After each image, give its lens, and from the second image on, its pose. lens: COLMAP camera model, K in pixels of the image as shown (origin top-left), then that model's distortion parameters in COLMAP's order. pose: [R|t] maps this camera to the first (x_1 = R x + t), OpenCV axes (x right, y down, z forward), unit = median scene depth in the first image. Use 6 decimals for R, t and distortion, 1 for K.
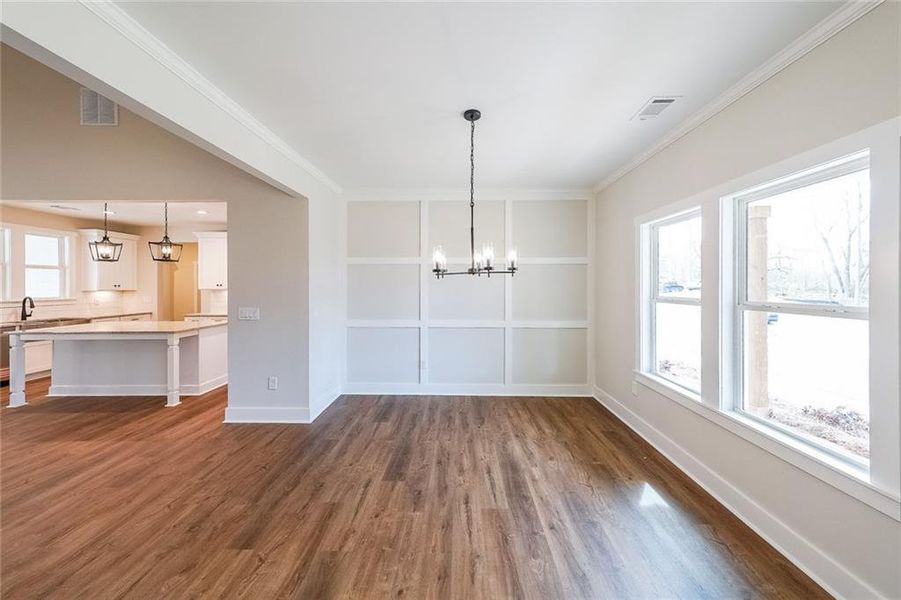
lens RADIAL K [[307.3, 0, 455.7], [0, 307.3, 283.7], [0, 0, 1]] dist [0.000038, 0.002335]
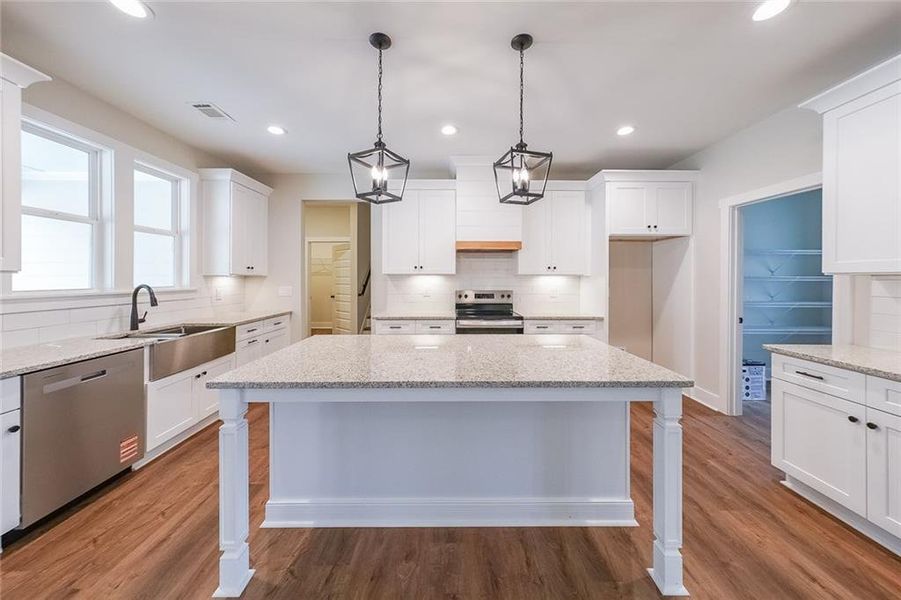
lens RADIAL K [[303.8, 0, 449.2], [0, 303.8, 282.5], [0, 0, 1]] dist [0.000367, 0.000197]
pose [[0.999935, 0.004230, 0.010599, -1.301985], [-0.004443, 0.999786, 0.020183, 0.039351], [-0.010511, -0.020229, 0.999740, 0.728742]]
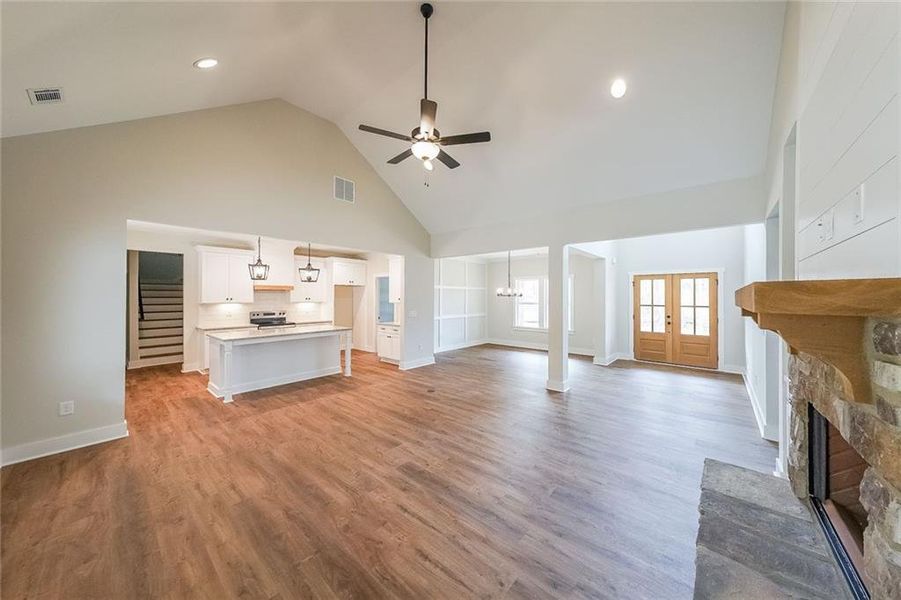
lens RADIAL K [[304.8, 0, 456.5], [0, 304.8, 296.7], [0, 0, 1]] dist [0.006050, 0.000042]
pose [[0.641105, 0.002199, 0.767450, -1.945771], [-0.004719, 0.999988, 0.001077, -0.015612], [-0.767439, -0.004312, 0.641108, -0.466006]]
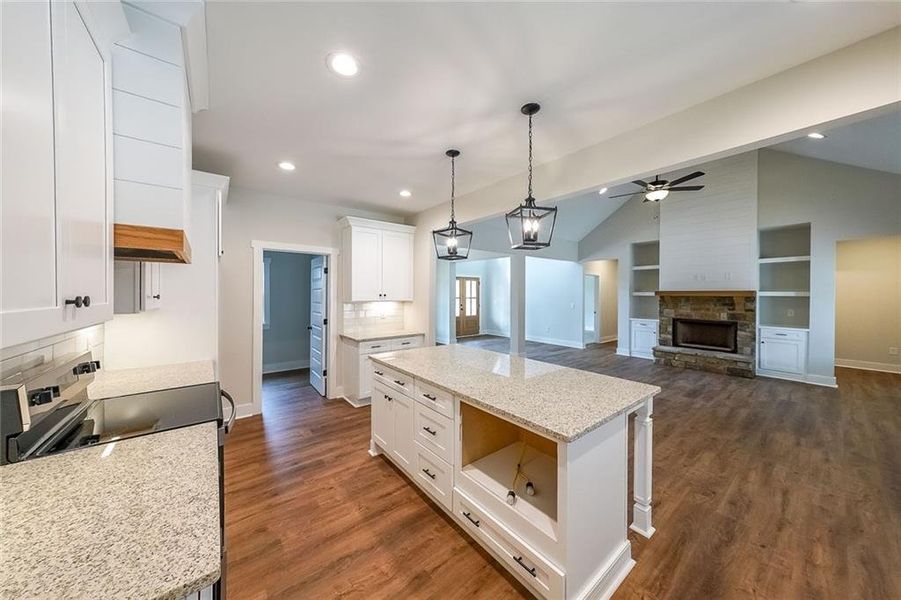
lens RADIAL K [[302.7, 0, 453.7], [0, 302.7, 294.4], [0, 0, 1]] dist [0.010131, 0.000124]
pose [[-0.633787, -0.003927, 0.773498, -1.783197], [-0.003119, 0.999992, 0.002520, -0.003070], [-0.773502, -0.000816, -0.633794, 1.749442]]
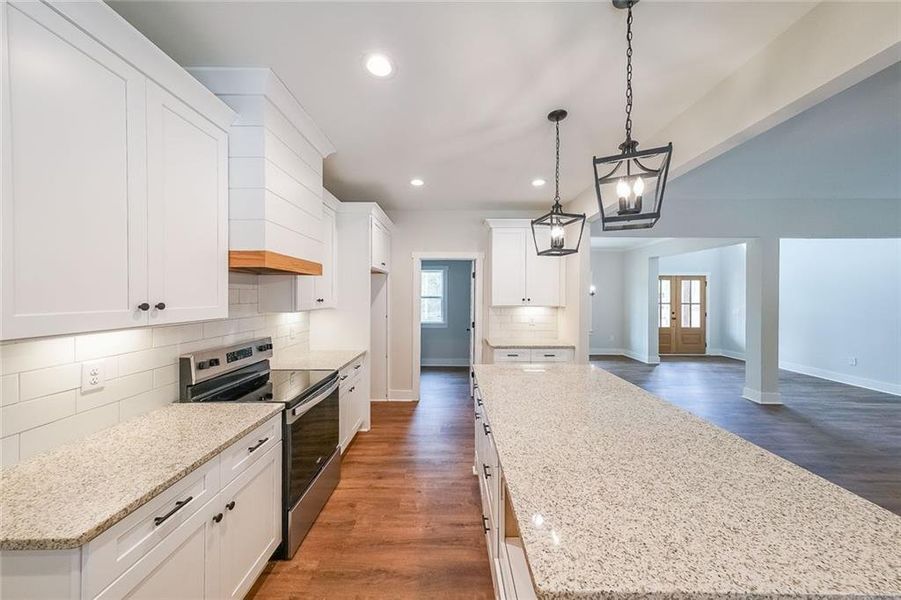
lens RADIAL K [[304.8, 0, 456.5], [0, 304.8, 296.7], [0, 0, 1]] dist [0.006050, 0.000042]
pose [[-0.021669, -0.003395, 0.999759, -1.773166], [-0.005518, 0.999979, 0.003276, -0.009416], [-0.999750, -0.005446, -0.021688, 1.464821]]
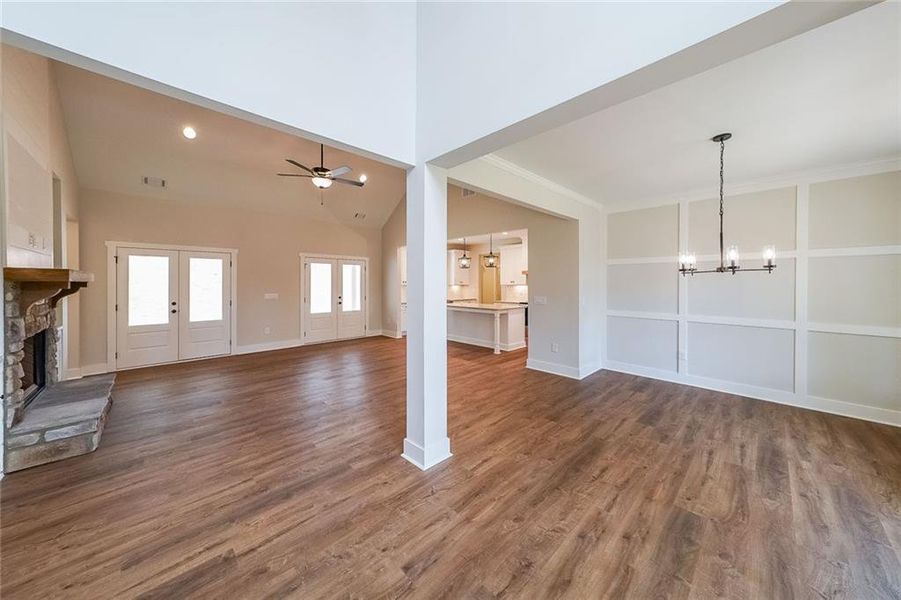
lens RADIAL K [[307.3, 0, 455.7], [0, 307.3, 283.7], [0, 0, 1]] dist [0.000038, 0.002335]
pose [[0.705473, 0.005667, -0.708714, 0.109815], [0.000055, 0.999968, 0.008052, 0.003047], [0.708737, -0.005720, 0.705450, -0.360317]]
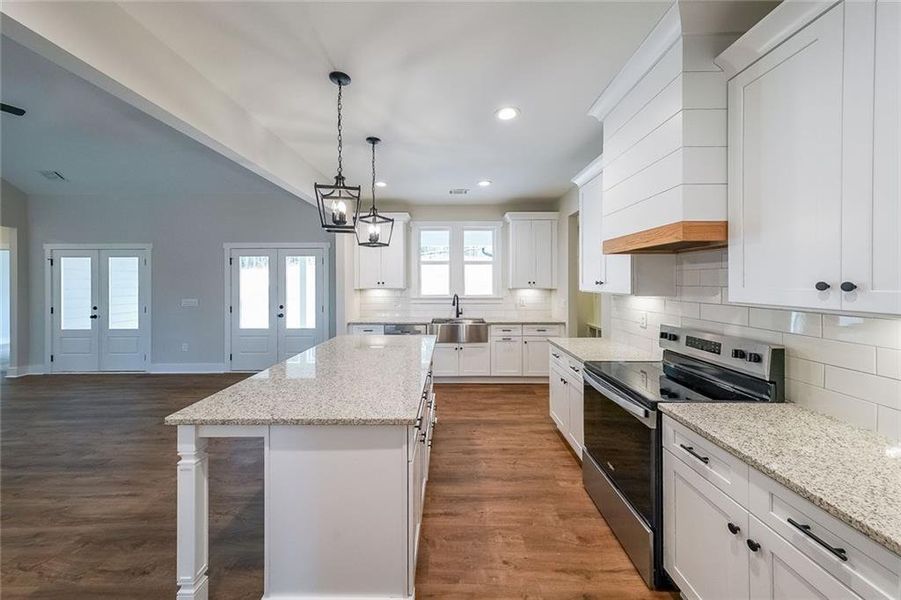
lens RADIAL K [[303.8, 0, 449.2], [0, 303.8, 282.5], [0, 0, 1]] dist [0.000367, 0.000197]
pose [[0.002828, 0.007362, -0.999969, -0.631388], [0.006614, 0.999951, 0.007380, -0.001111], [0.999974, -0.006634, 0.002779, 1.446438]]
